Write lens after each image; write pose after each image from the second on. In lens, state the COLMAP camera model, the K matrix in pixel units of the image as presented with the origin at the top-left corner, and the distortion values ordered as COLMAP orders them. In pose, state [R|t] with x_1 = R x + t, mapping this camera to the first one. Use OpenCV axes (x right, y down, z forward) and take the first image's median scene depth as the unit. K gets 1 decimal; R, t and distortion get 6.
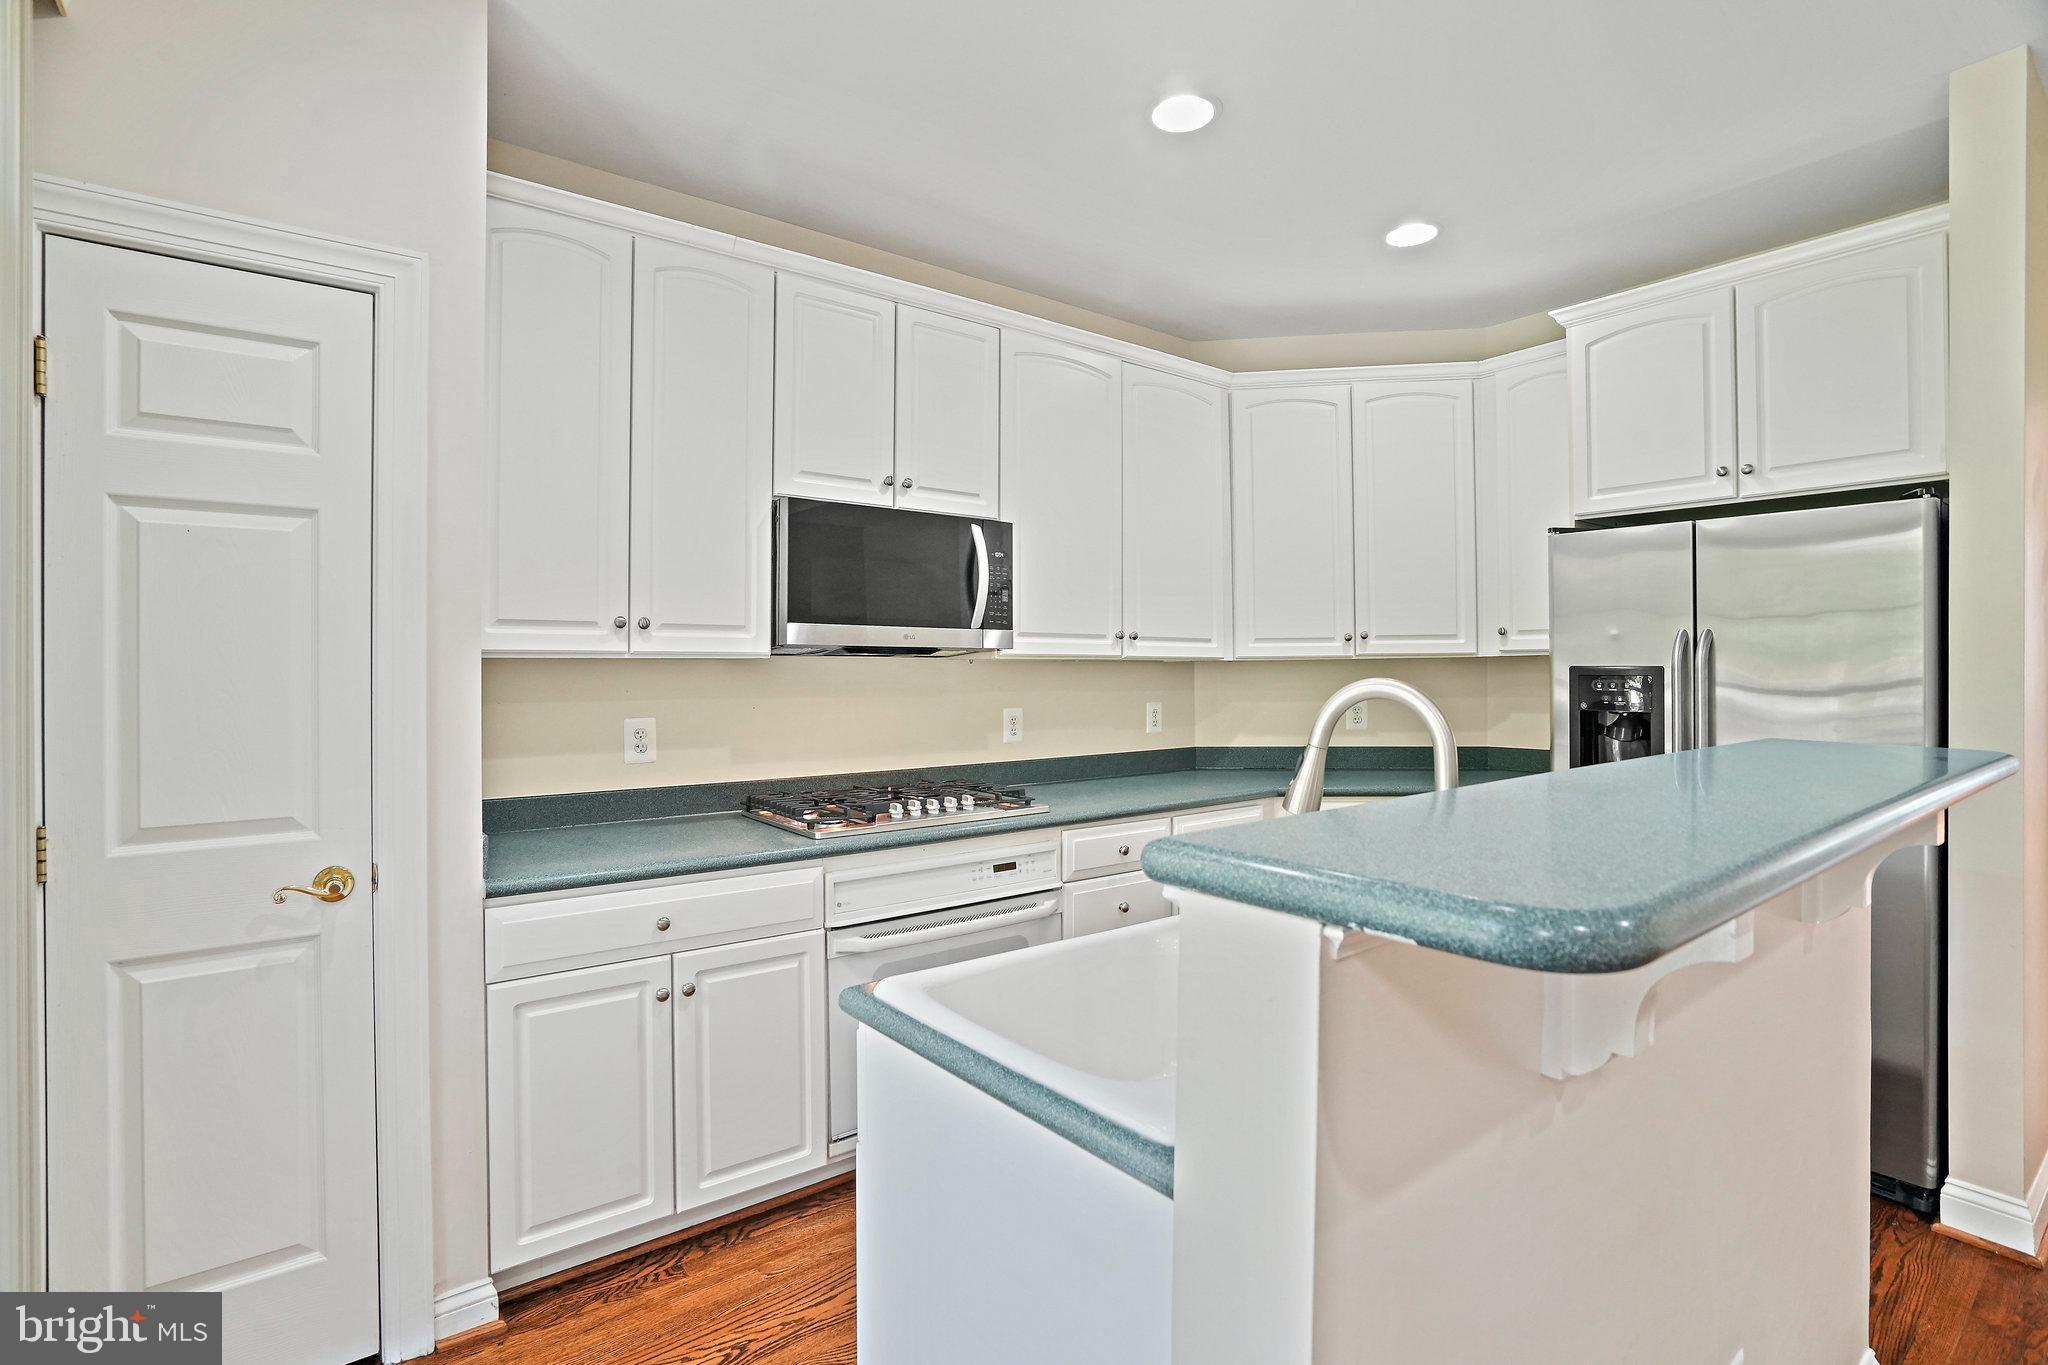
lens RADIAL K [[984.6, 0, 1011.6], [0, 984.6, 665.8], [0, 0, 1]] dist [-0.053582, 0.020902]
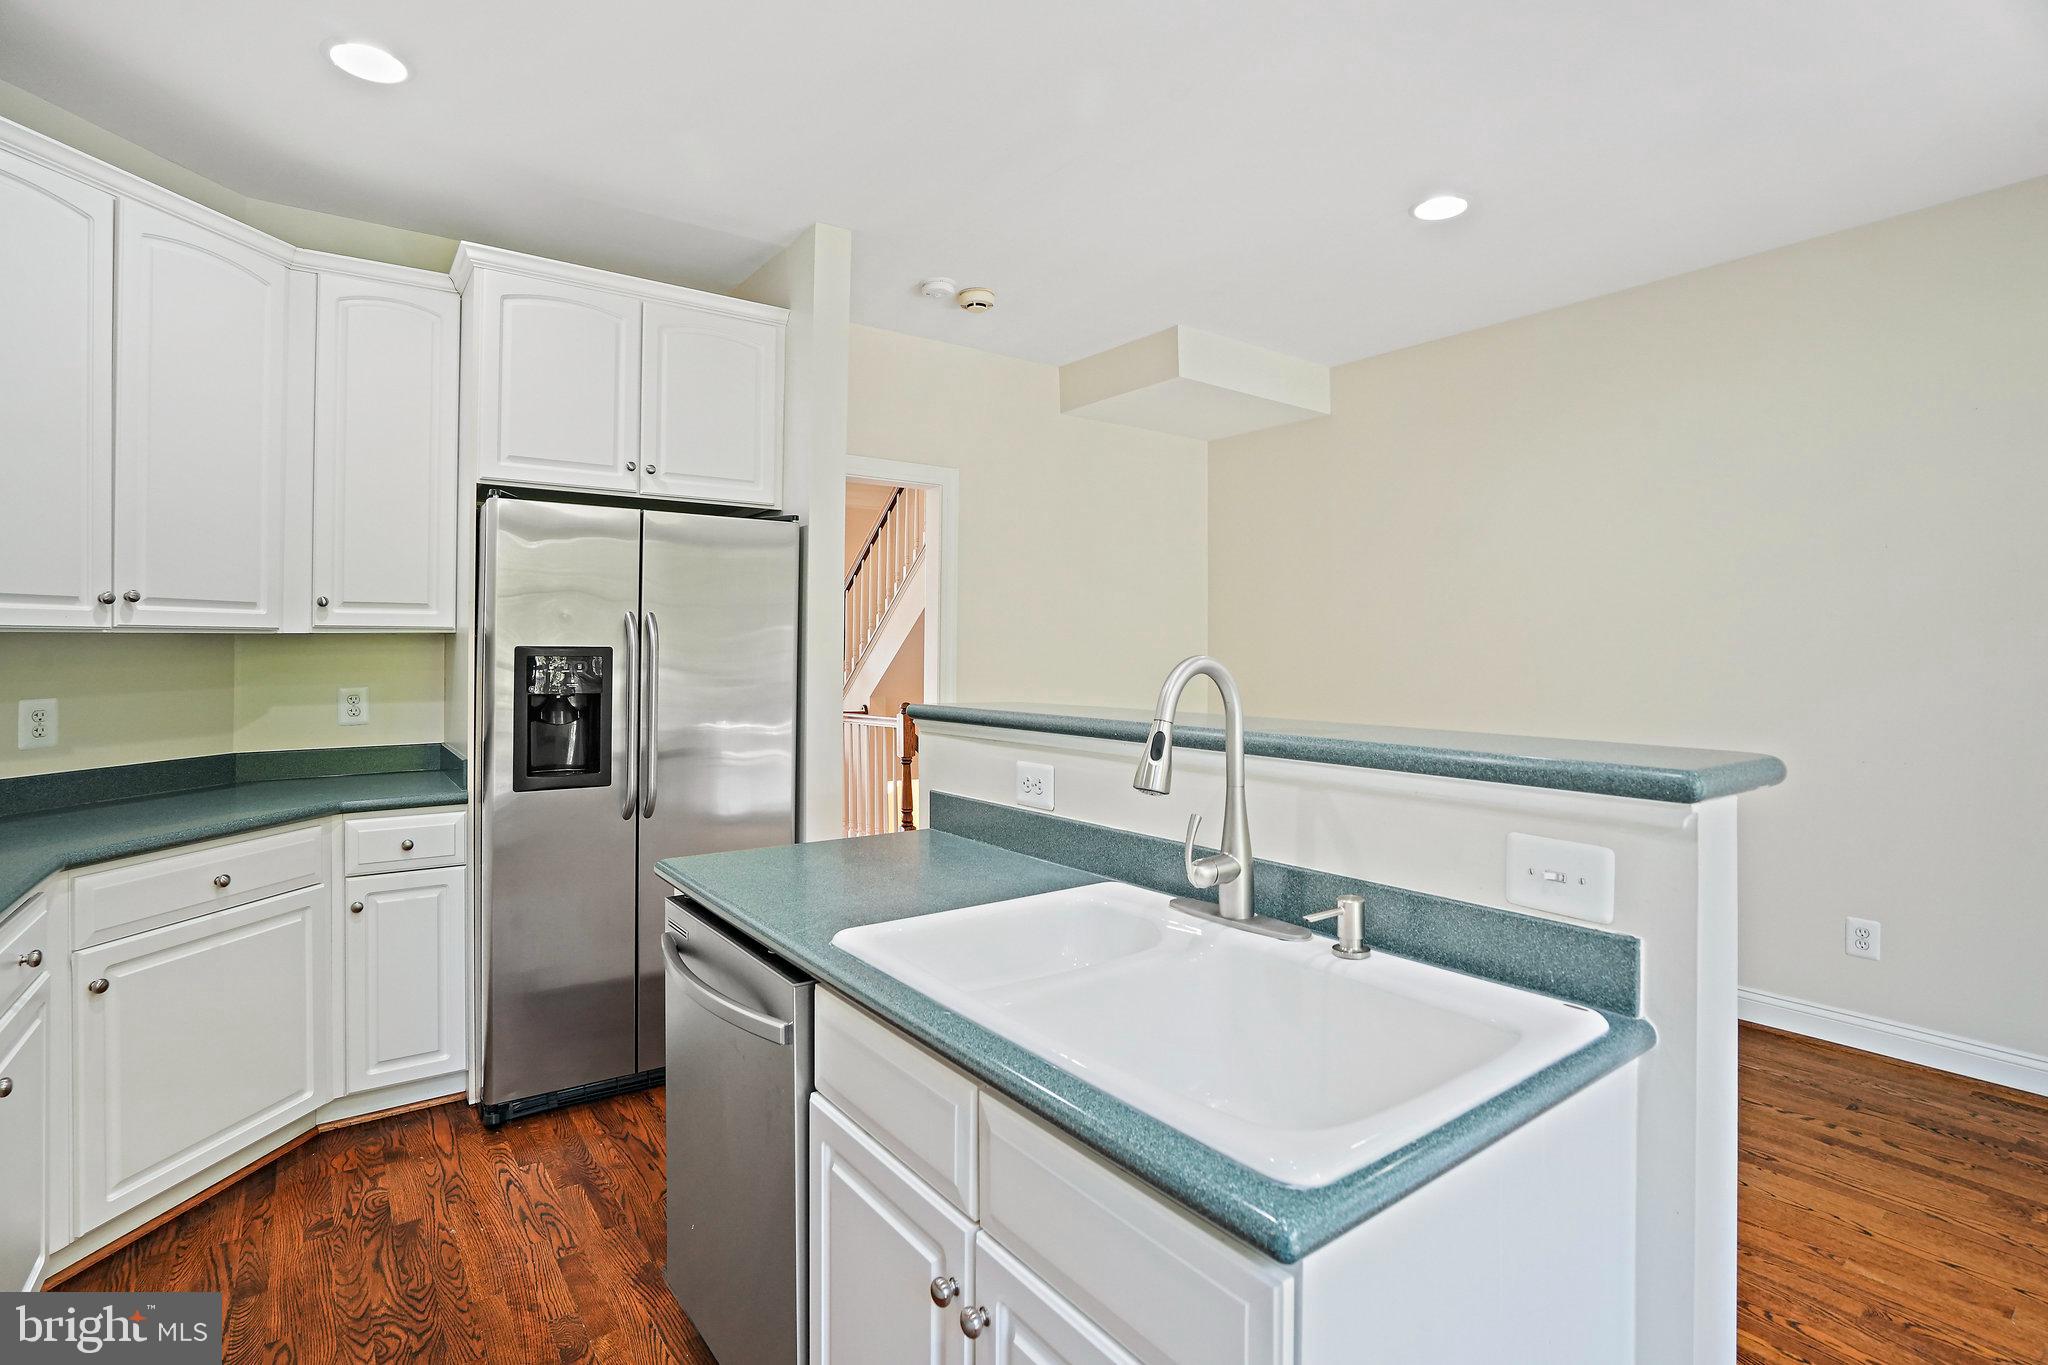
lens RADIAL K [[984.6, 0, 1046.1], [0, 984.6, 638.1], [0, 0, 1]] dist [-0.053582, 0.020902]
pose [[-0.000430, 0.017177, 0.999852, -0.342810], [-0.003114, 0.999848, -0.017178, 0.006495], [-0.999995, -0.003121, -0.000377, 0.529000]]
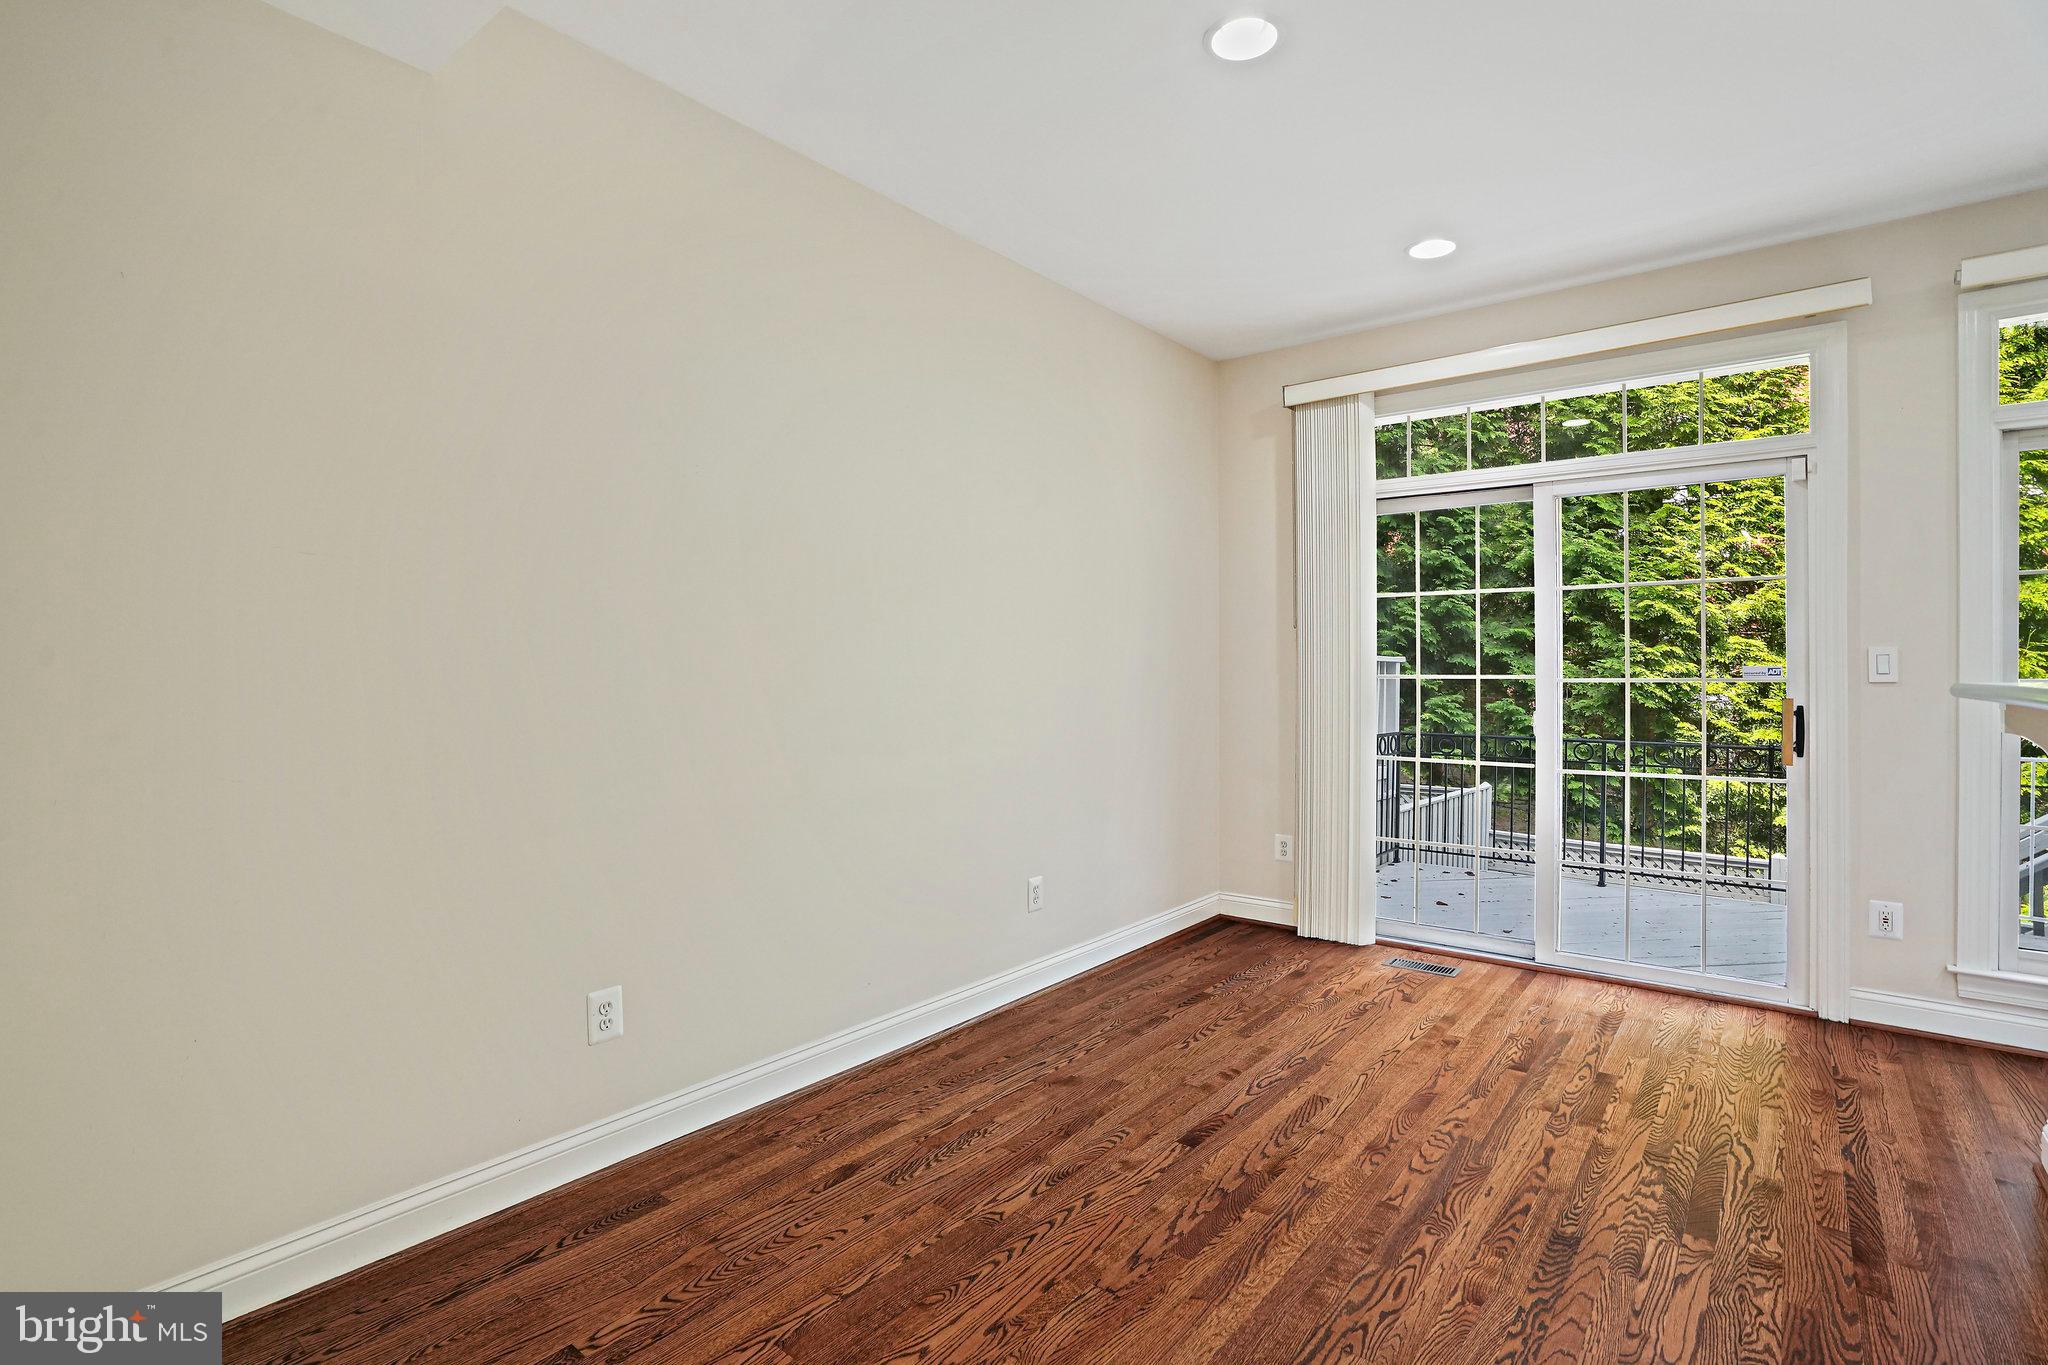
lens RADIAL K [[984.6, 0, 987.5], [0, 984.6, 683.3], [0, 0, 1]] dist [-0.053582, 0.020902]
pose [[-0.976270, 0.006444, -0.216459, 1.149054], [0.003412, 0.999891, 0.014380, 0.033350], [0.216528, 0.013300, -0.976186, 0.844533]]
